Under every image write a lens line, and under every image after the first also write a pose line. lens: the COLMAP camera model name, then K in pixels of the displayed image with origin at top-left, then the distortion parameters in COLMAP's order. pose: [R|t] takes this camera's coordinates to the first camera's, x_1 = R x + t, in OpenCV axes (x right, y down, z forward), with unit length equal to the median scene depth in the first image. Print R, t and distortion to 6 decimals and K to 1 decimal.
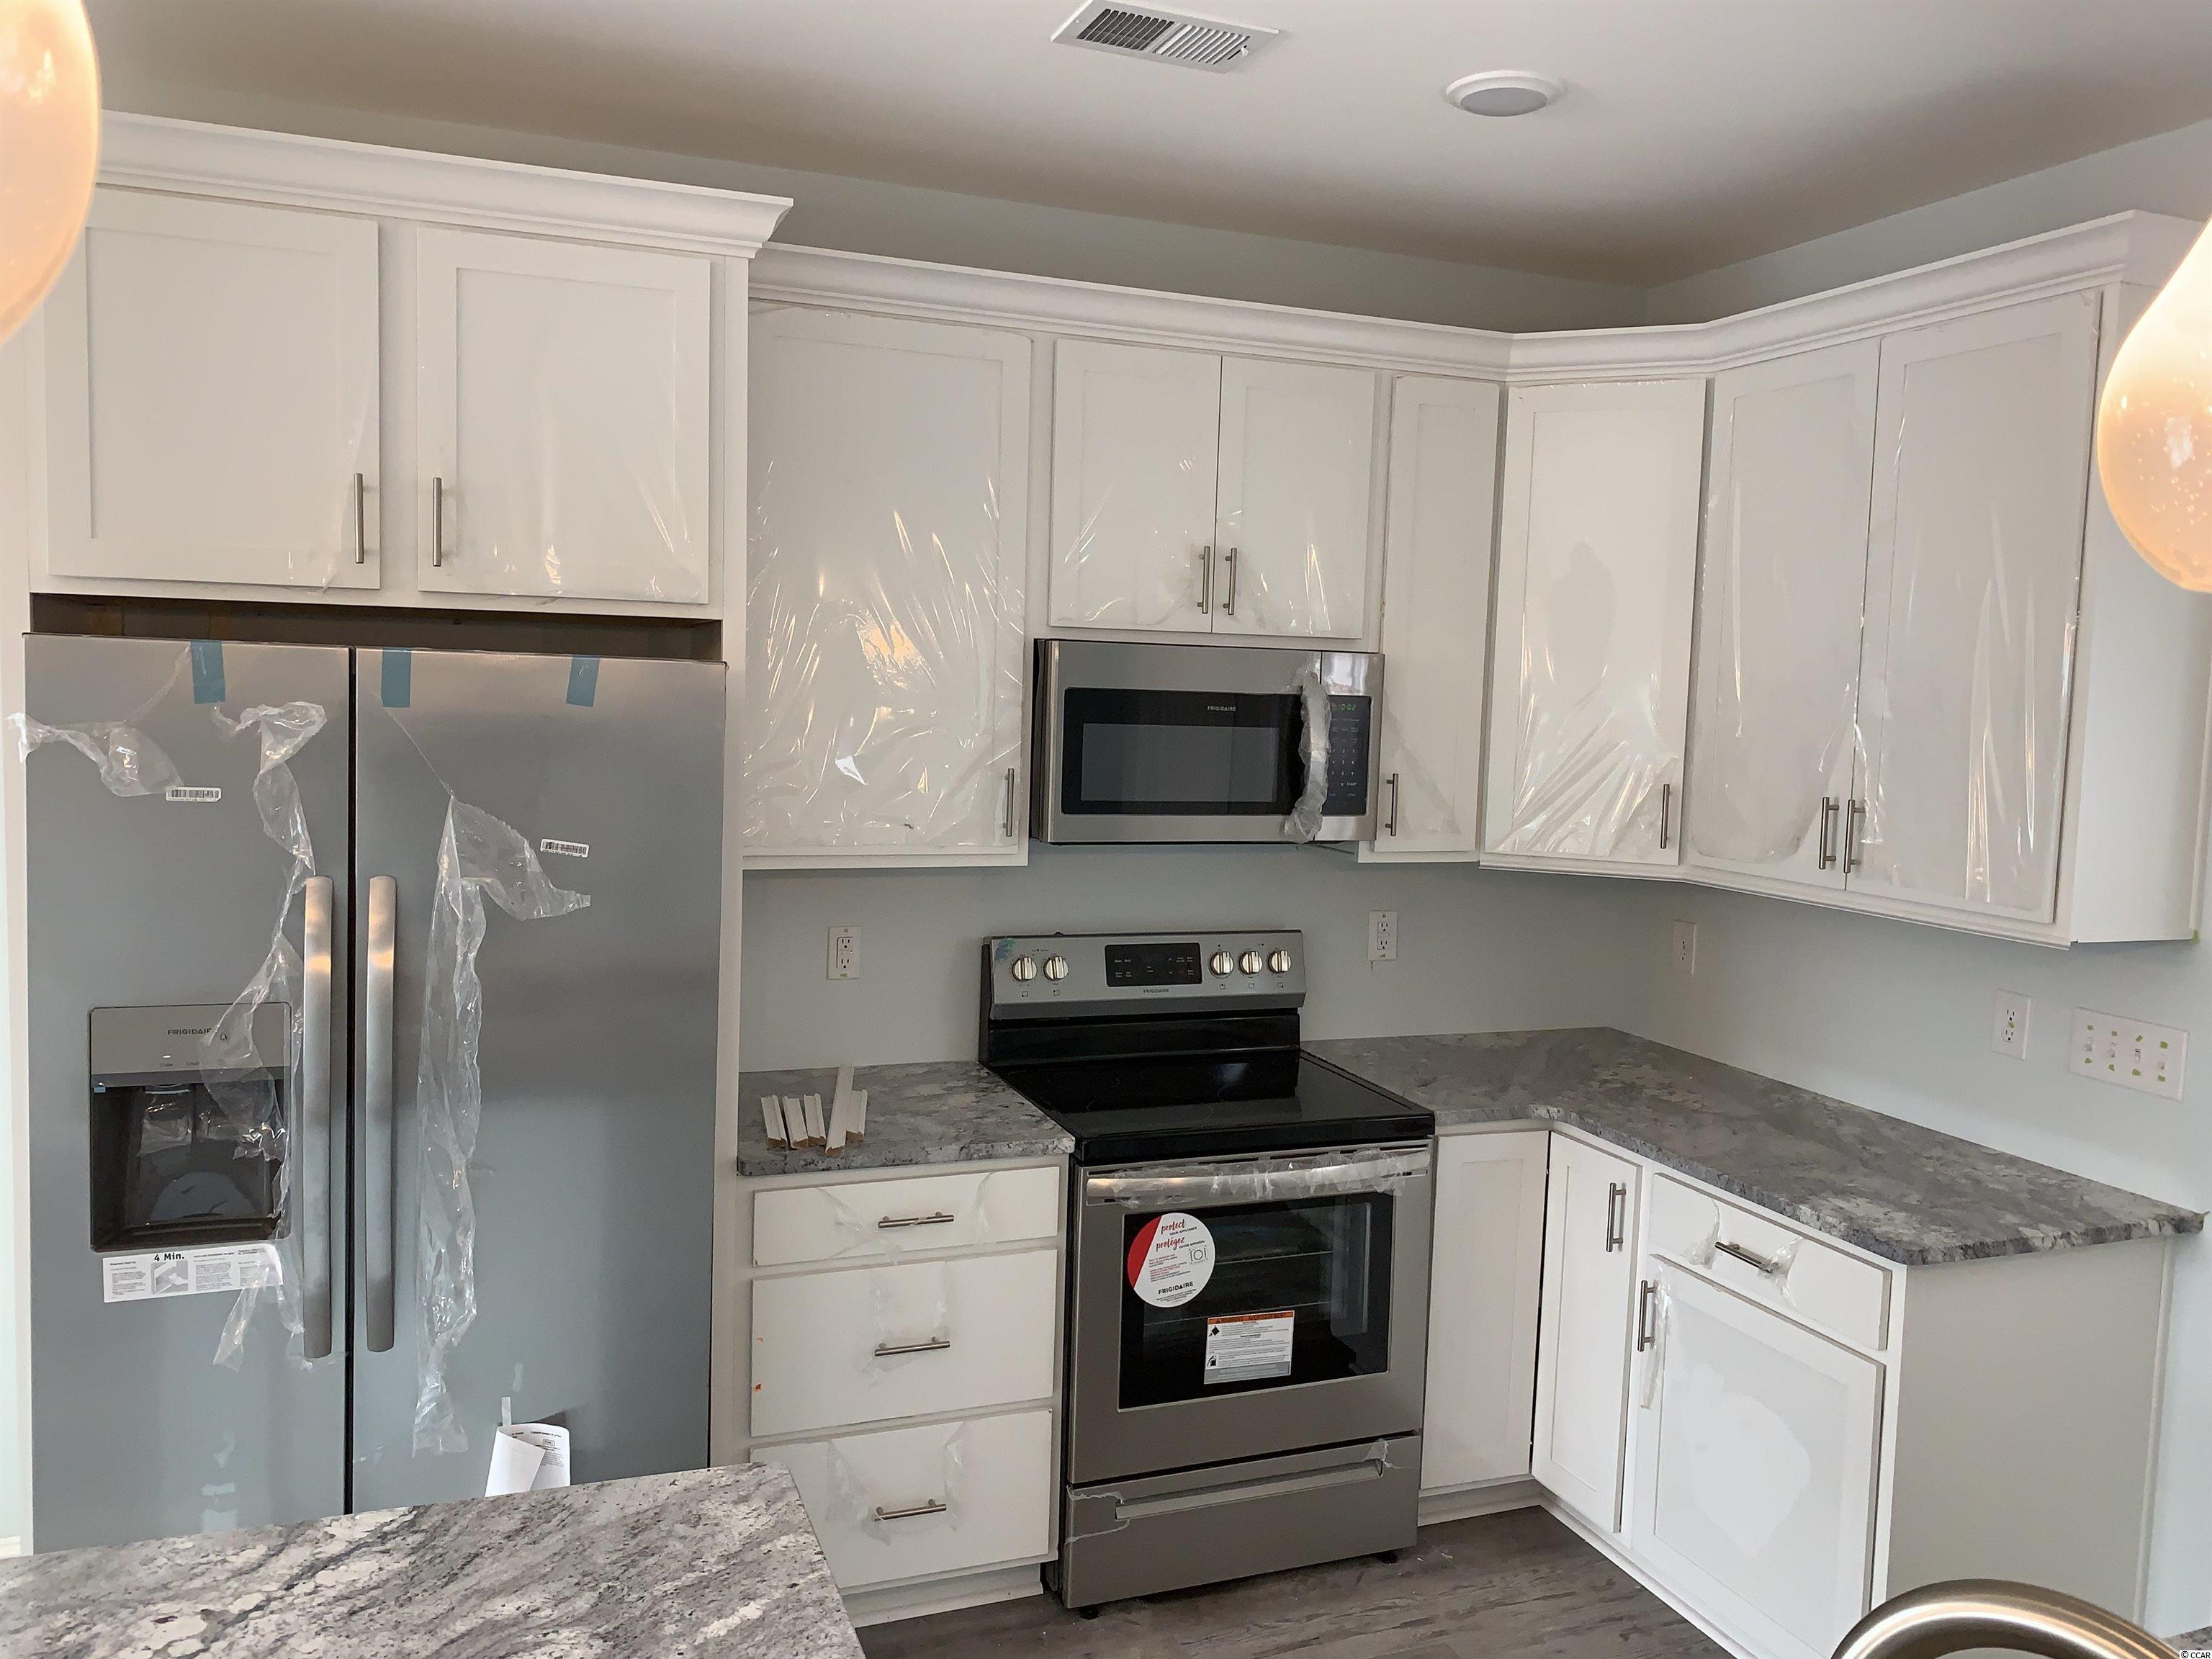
lens RADIAL K [[1680.3, 0, 1105.7], [0, 1680.3, 821.9], [0, 0, 1]] dist [0.016449, 0.000685]
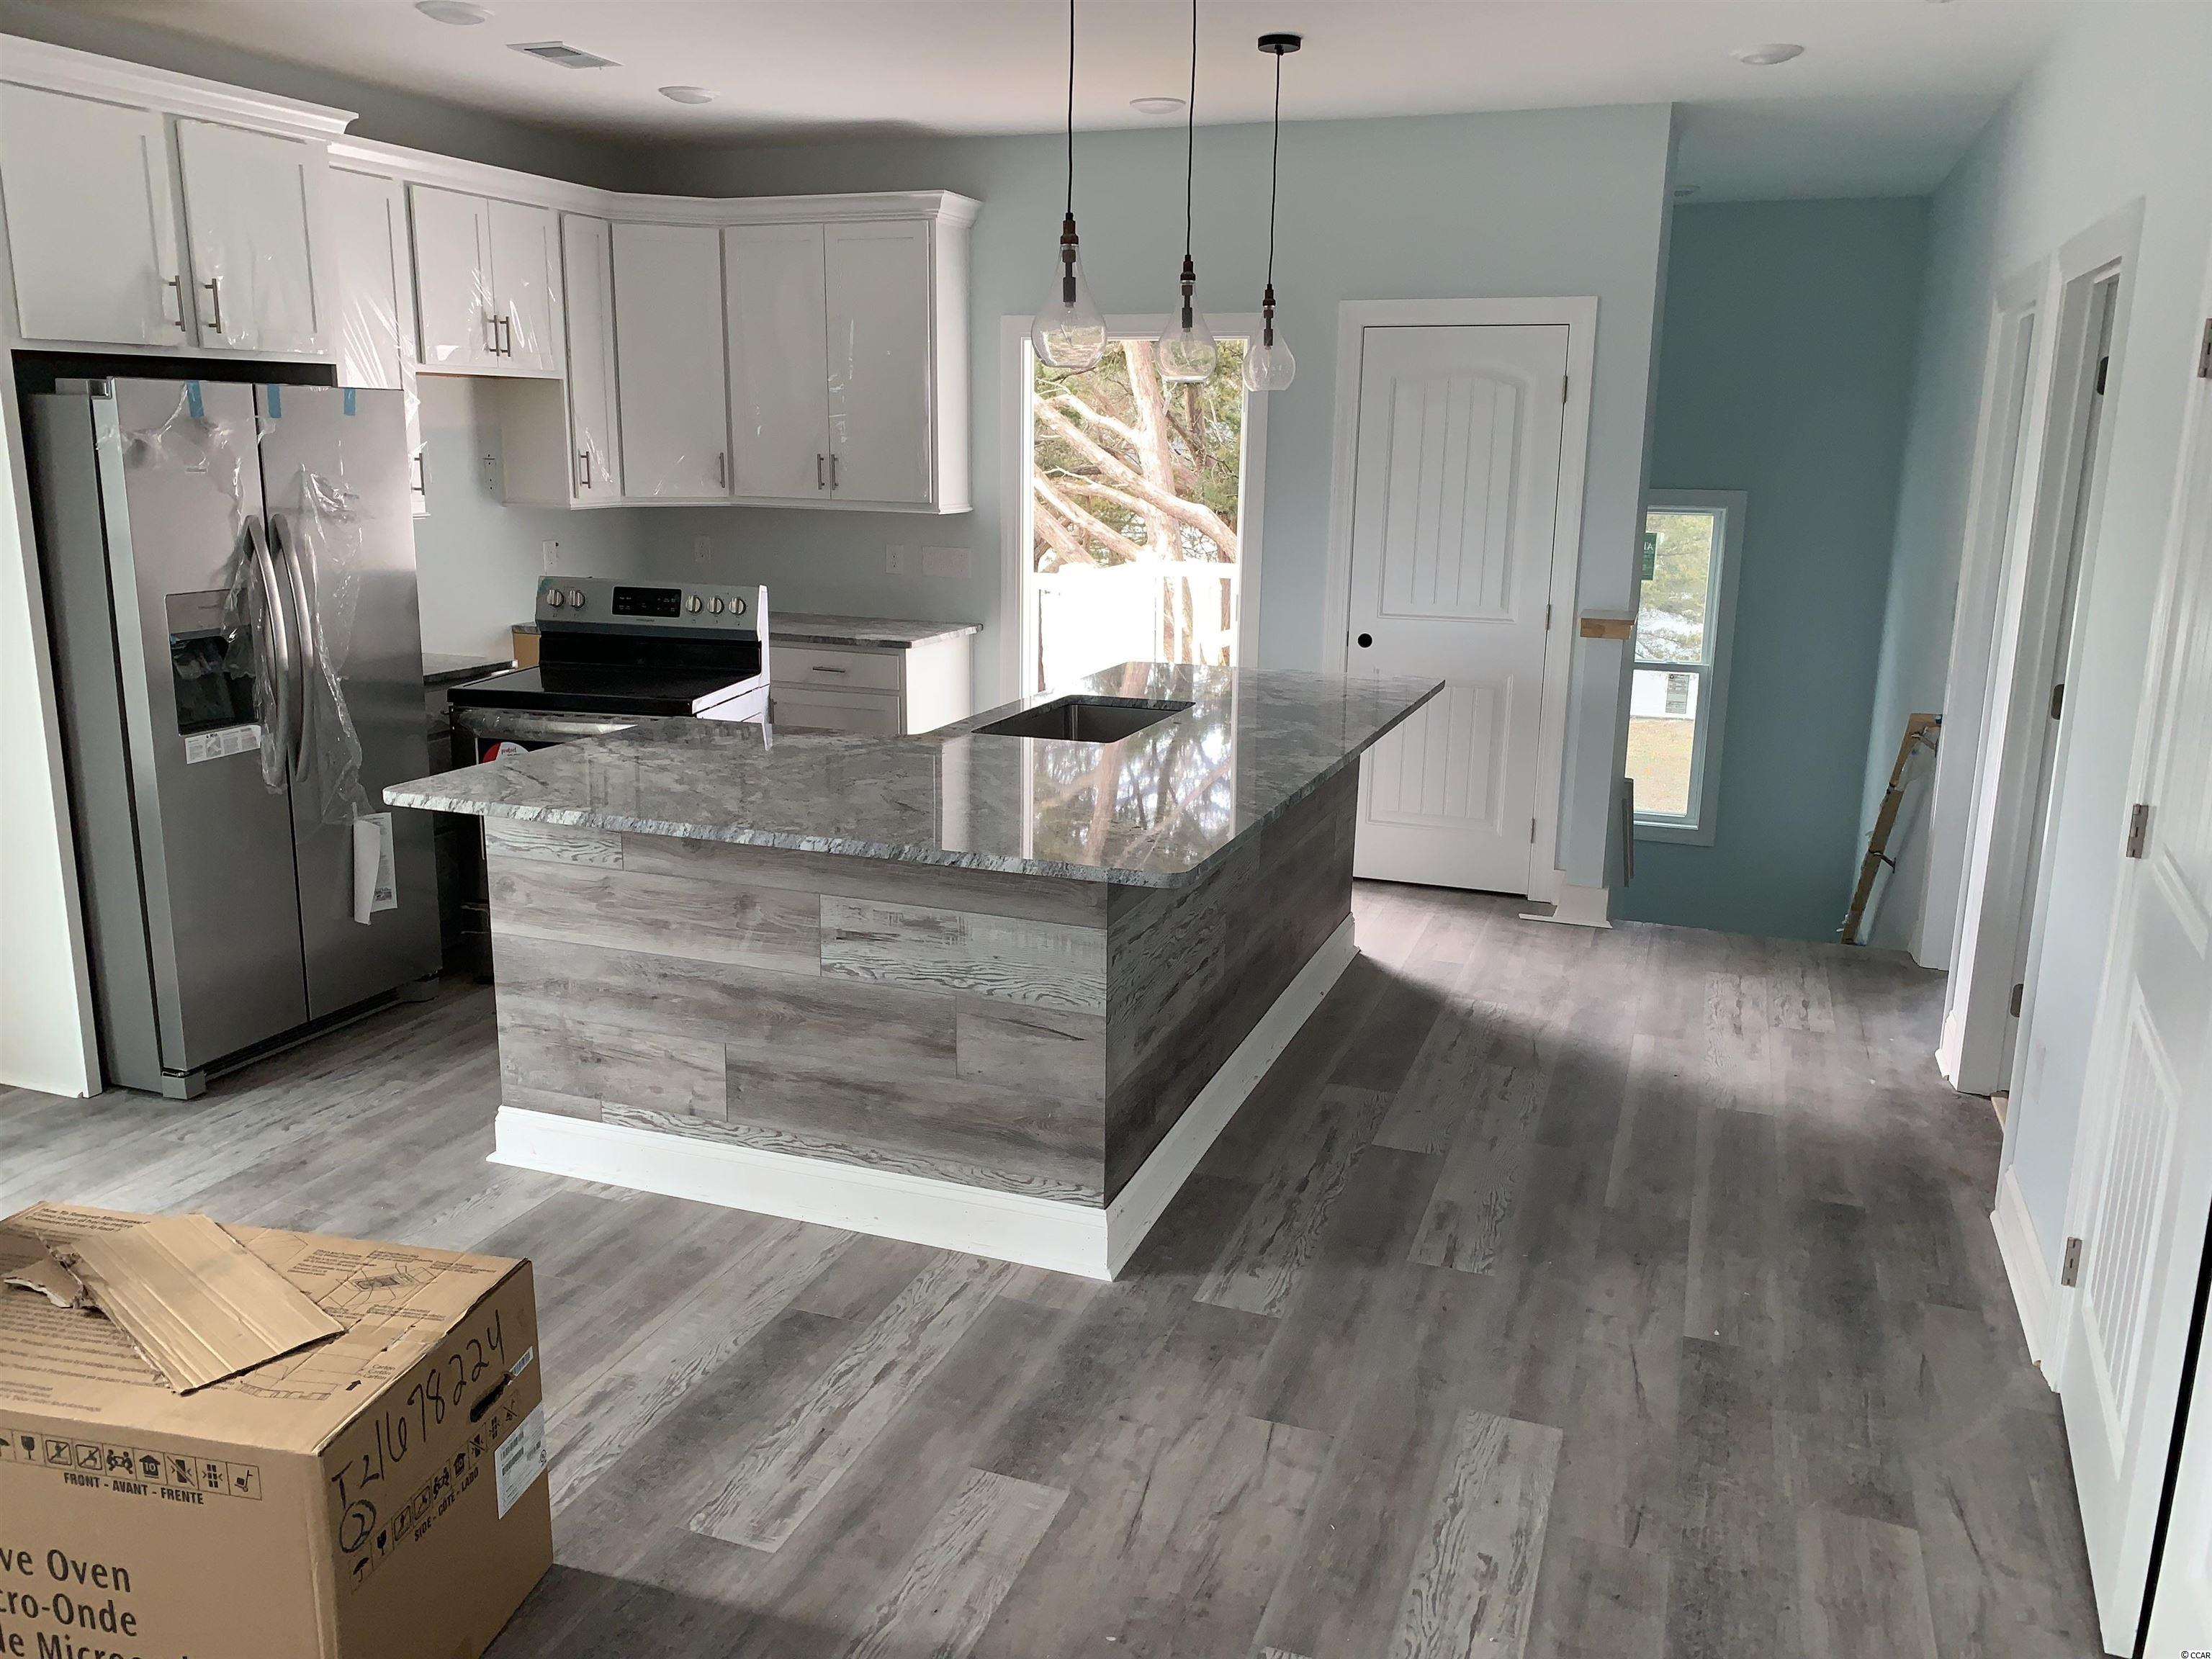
lens RADIAL K [[1680.3, 0, 1105.4], [0, 1680.3, 825.2], [0, 0, 1]] dist [0.016449, 0.000685]
pose [[0.664512, -0.192727, 0.721998, -1.056525], [0.066123, 0.977545, 0.200083, 0.047192], [-0.744346, -0.085217, 0.662334, -0.767762]]
